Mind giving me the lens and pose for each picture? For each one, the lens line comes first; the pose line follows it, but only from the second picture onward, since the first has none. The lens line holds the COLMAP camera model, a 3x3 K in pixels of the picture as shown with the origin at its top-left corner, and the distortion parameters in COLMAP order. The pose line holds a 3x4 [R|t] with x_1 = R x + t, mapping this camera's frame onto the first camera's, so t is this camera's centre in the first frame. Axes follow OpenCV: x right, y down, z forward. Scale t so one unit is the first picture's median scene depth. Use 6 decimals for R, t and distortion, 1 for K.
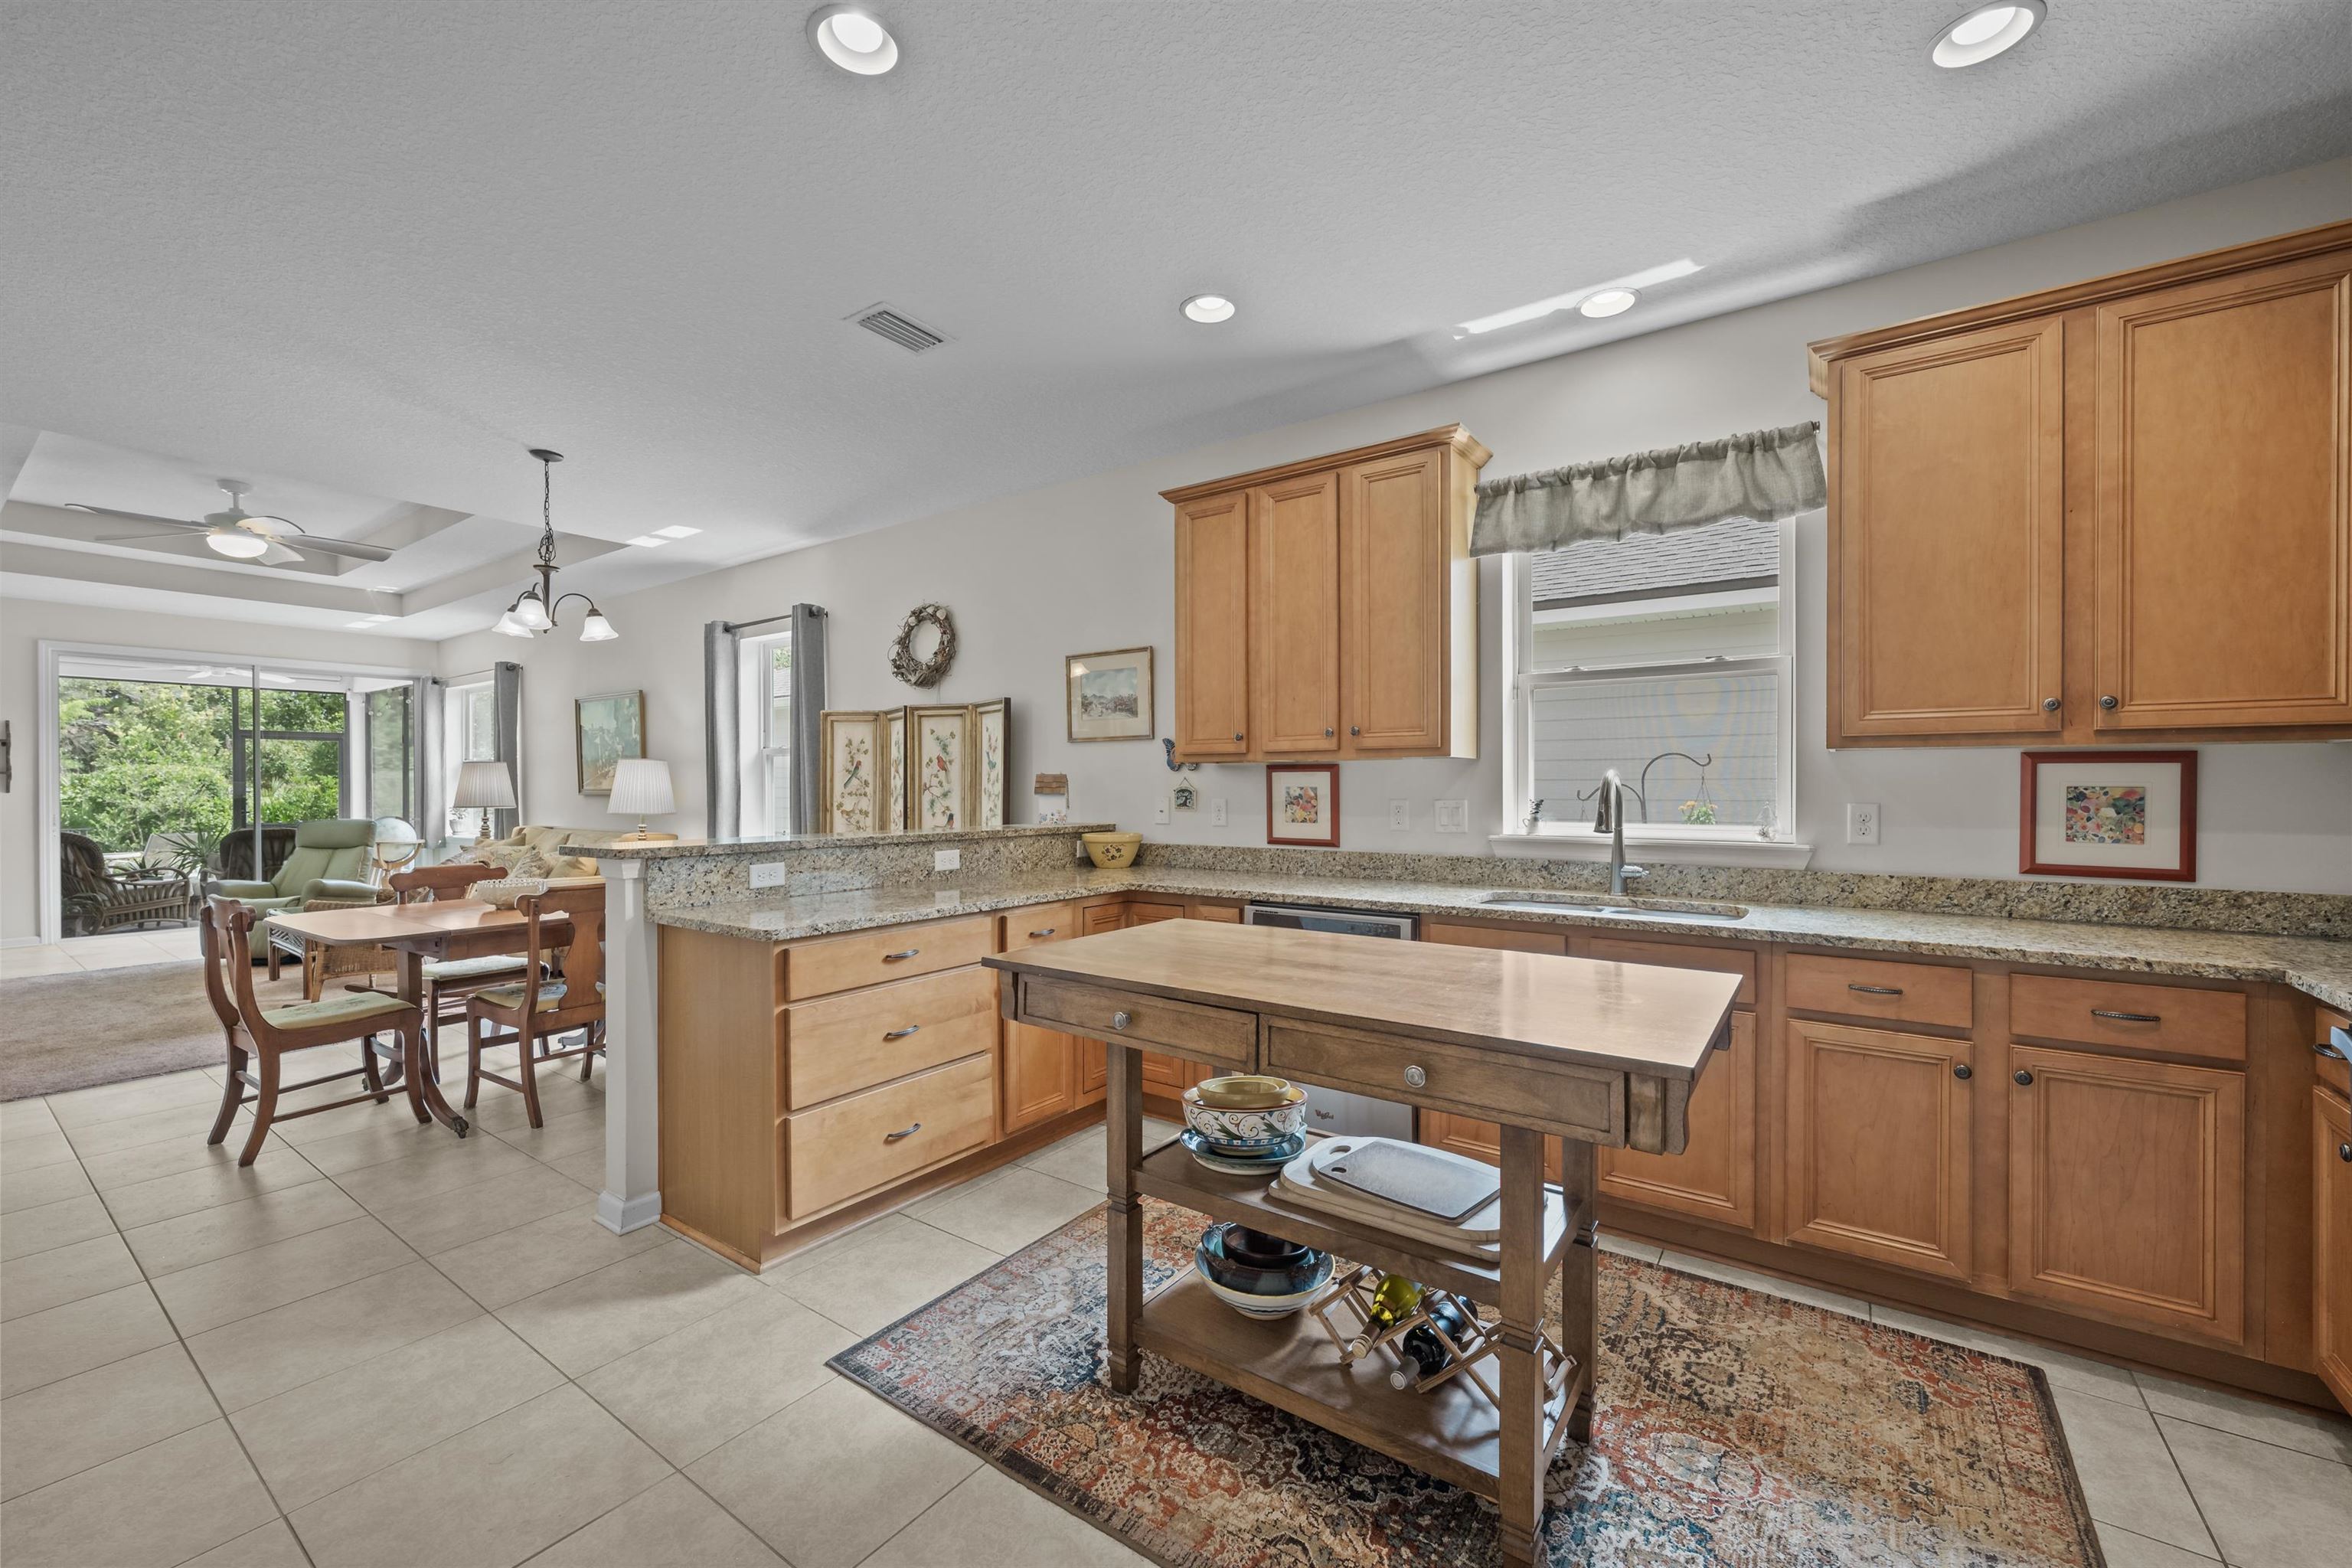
lens RADIAL K [[933.3, 0, 1175.3], [0, 933.3, 788.5], [0, 0, 1]] dist [-0.000934, 0.000209]
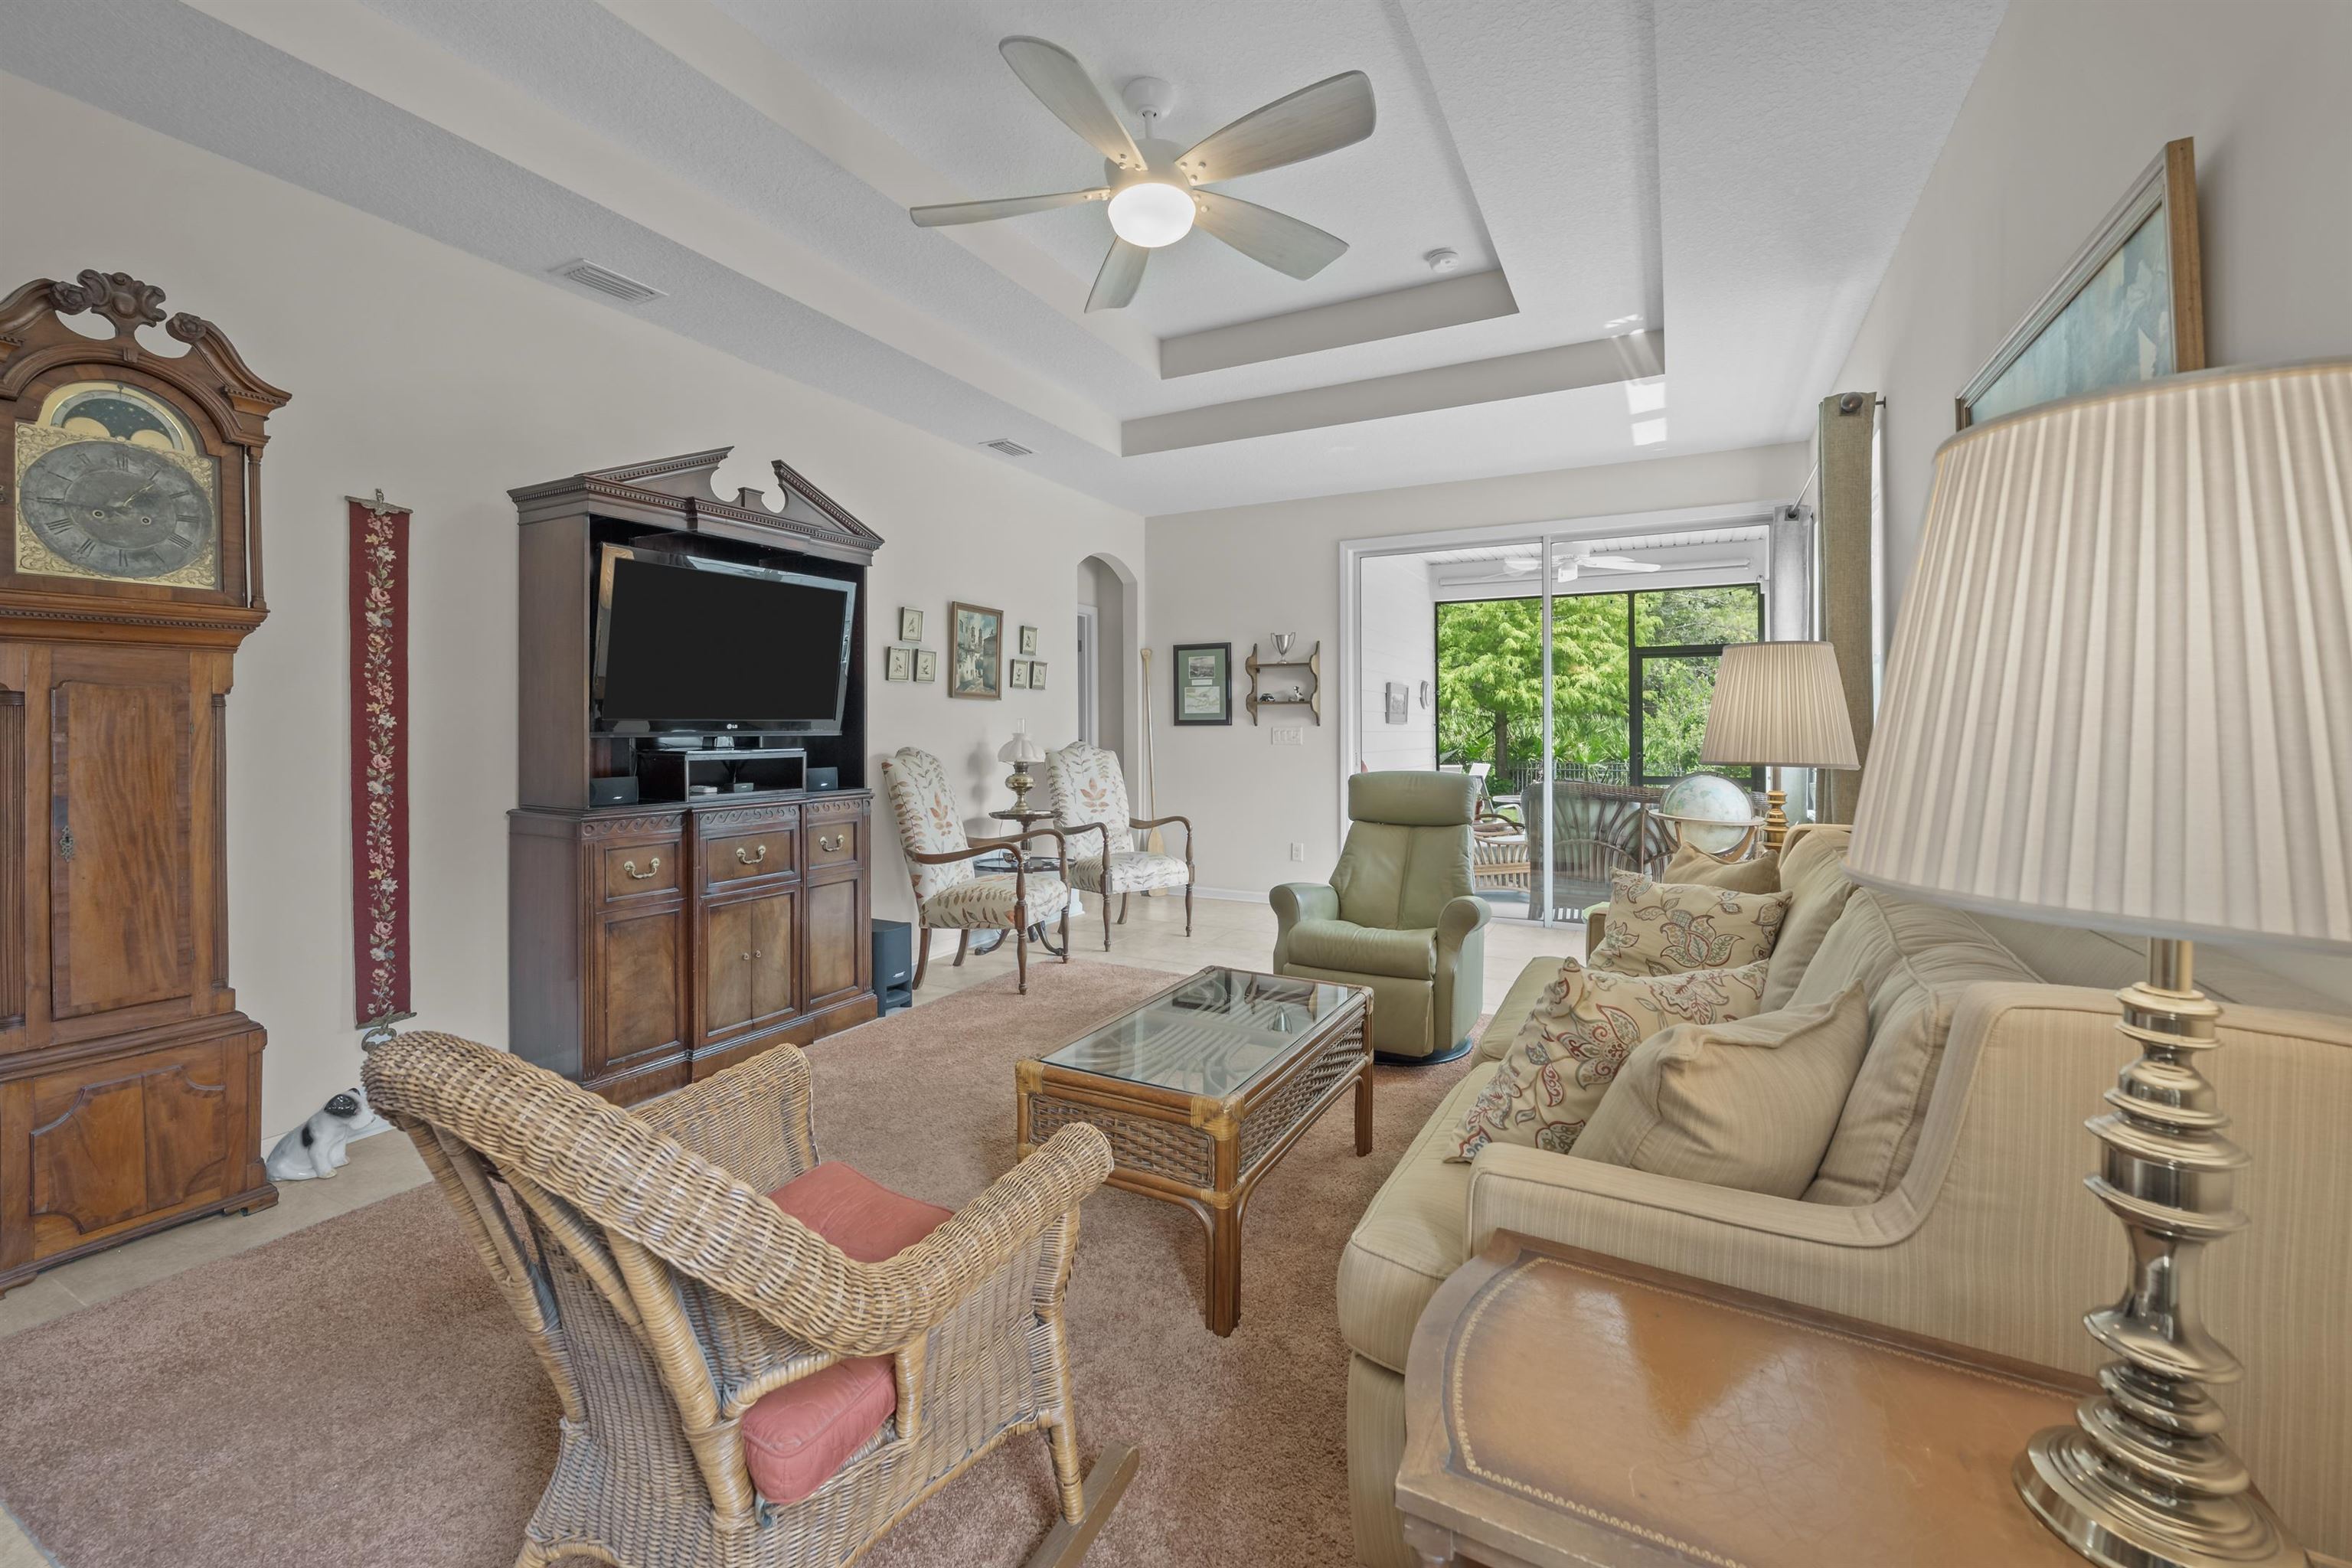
lens RADIAL K [[955.4, 0, 1175.0], [0, 955.4, 742.7], [0, 0, 1]] dist [-0.001633, 0.000026]
pose [[0.136715, 0.018920, -0.990430, -0.691012], [-0.003747, 0.999820, 0.018582, 0.008063], [0.990603, 0.001171, 0.136762, 1.295650]]
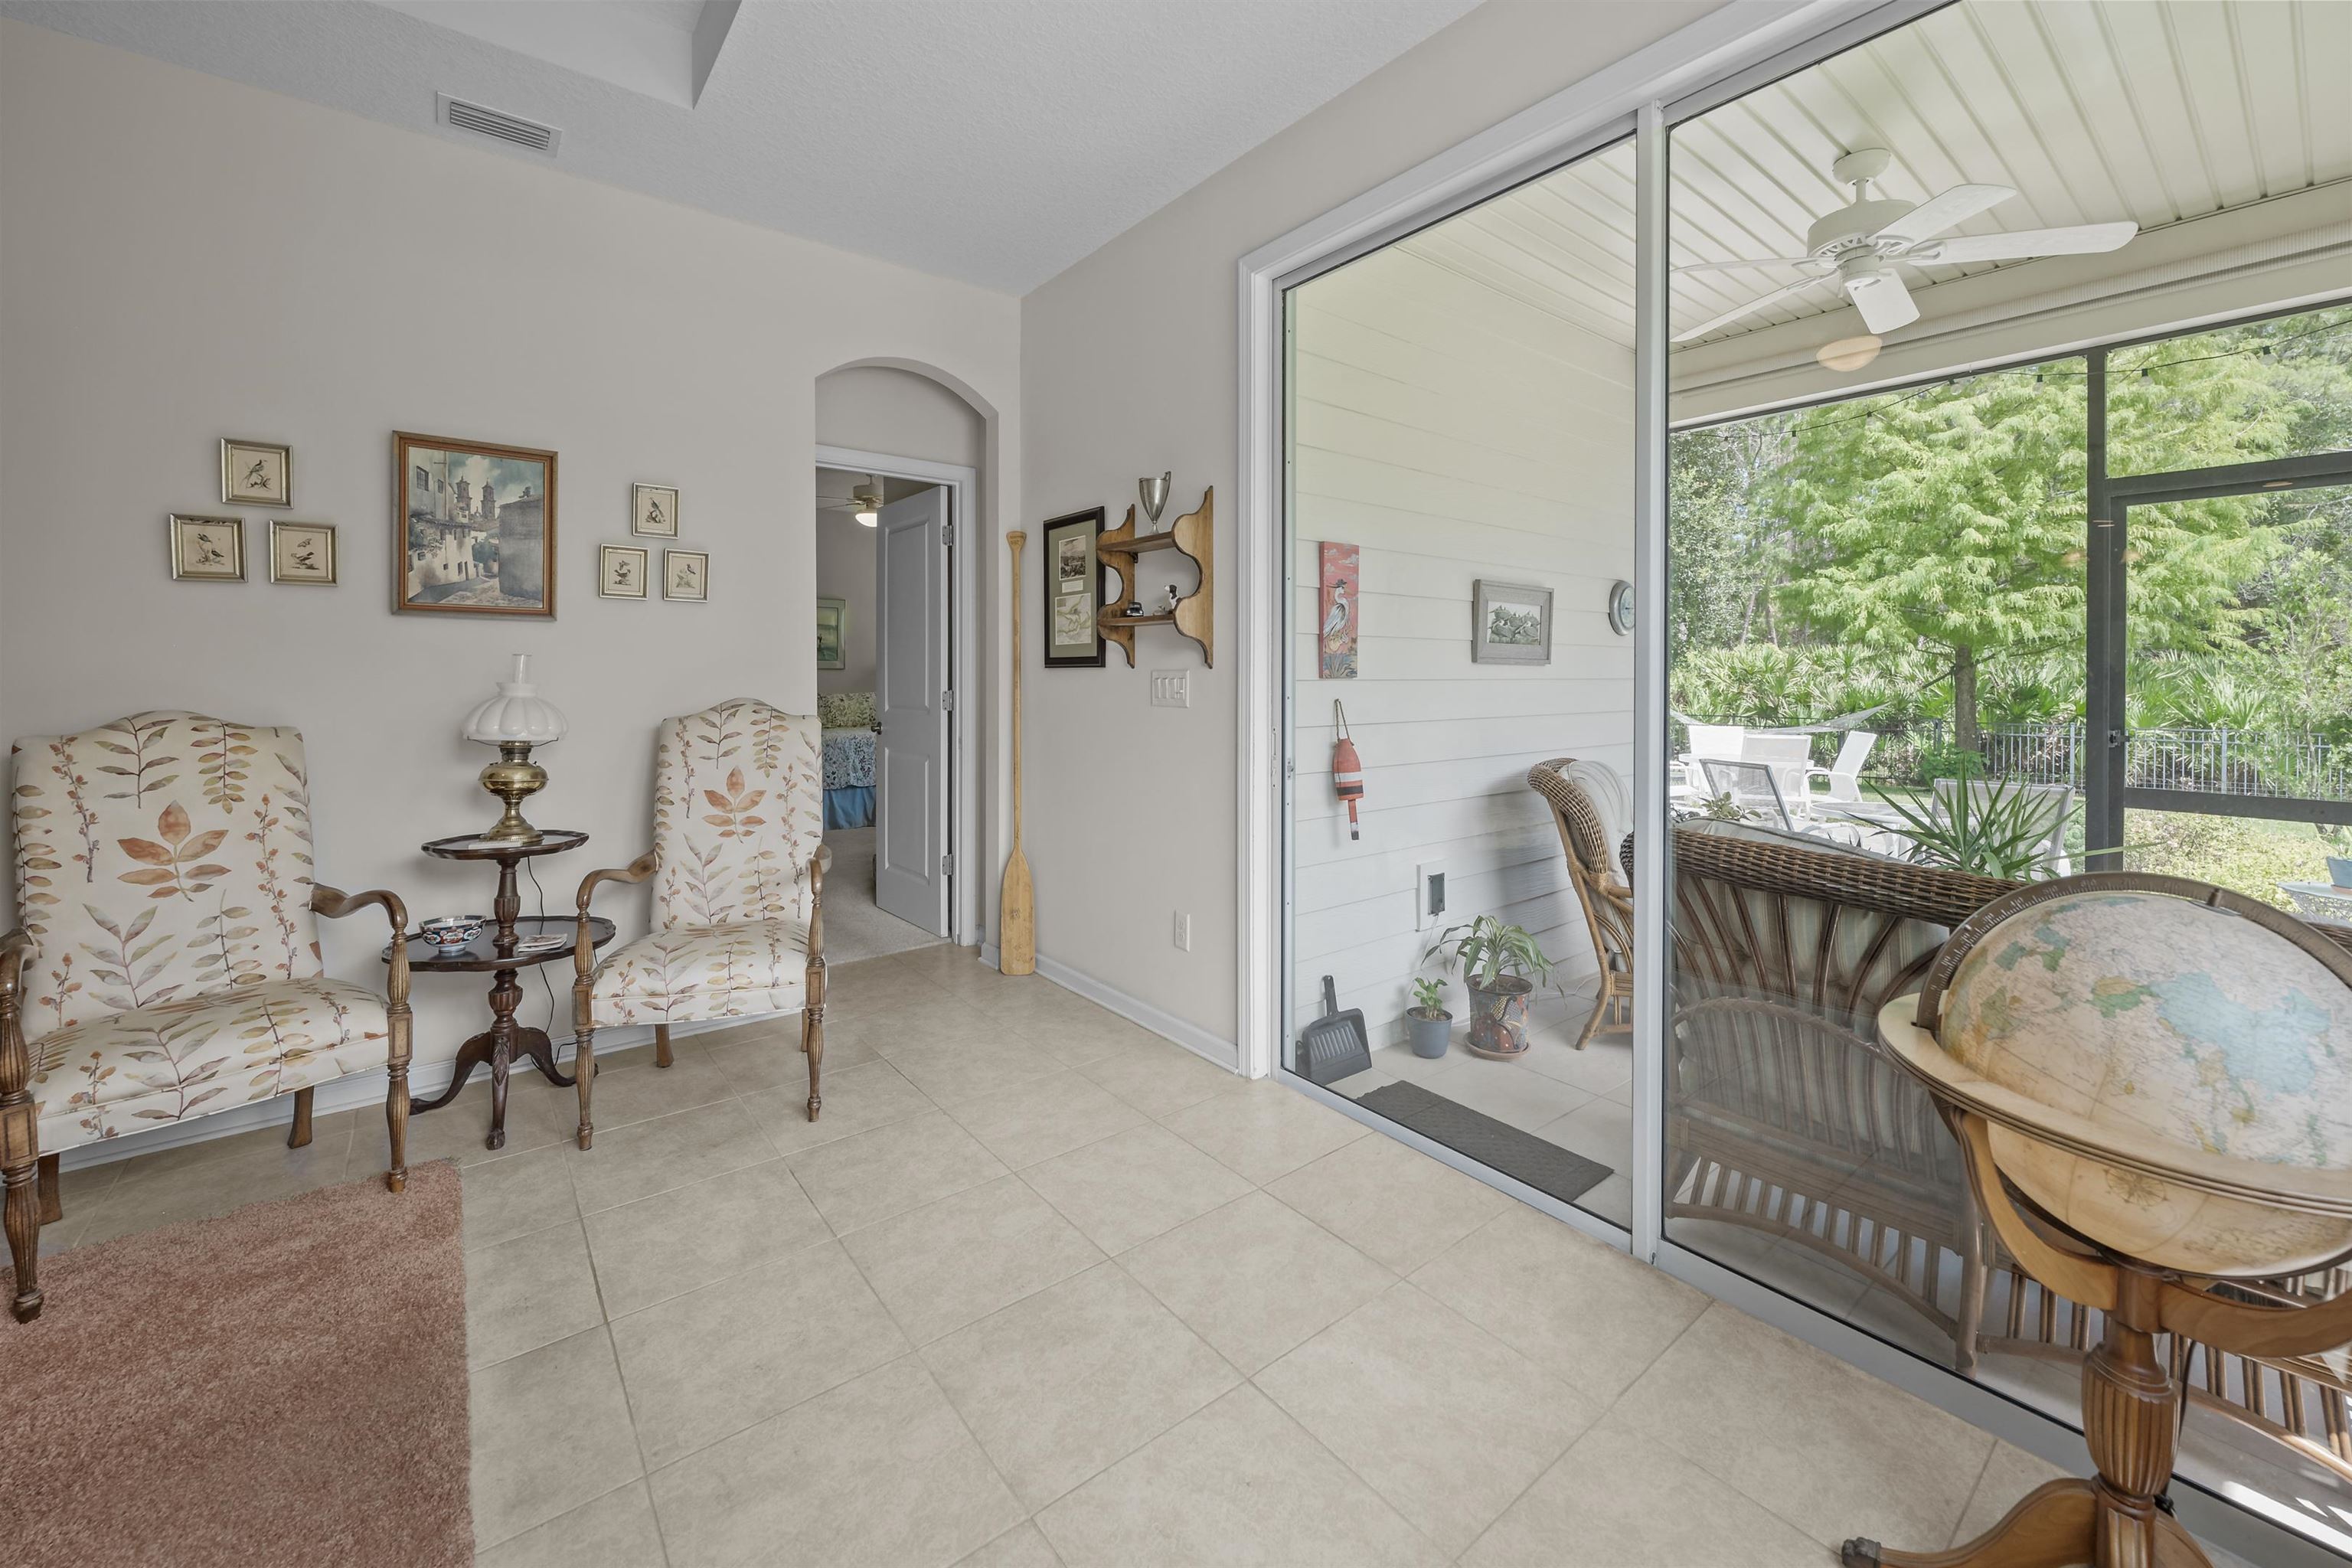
lens RADIAL K [[961.2, 0, 1304.4], [0, 961.2, 700.6], [0, 0, 1]] dist [-0.009591, 0.000021]
pose [[-0.215753, 0.033541, -0.975872, -1.483148], [-0.002582, 0.999387, 0.034920, 0.007901], [0.976444, 0.010054, -0.215535, 1.948472]]
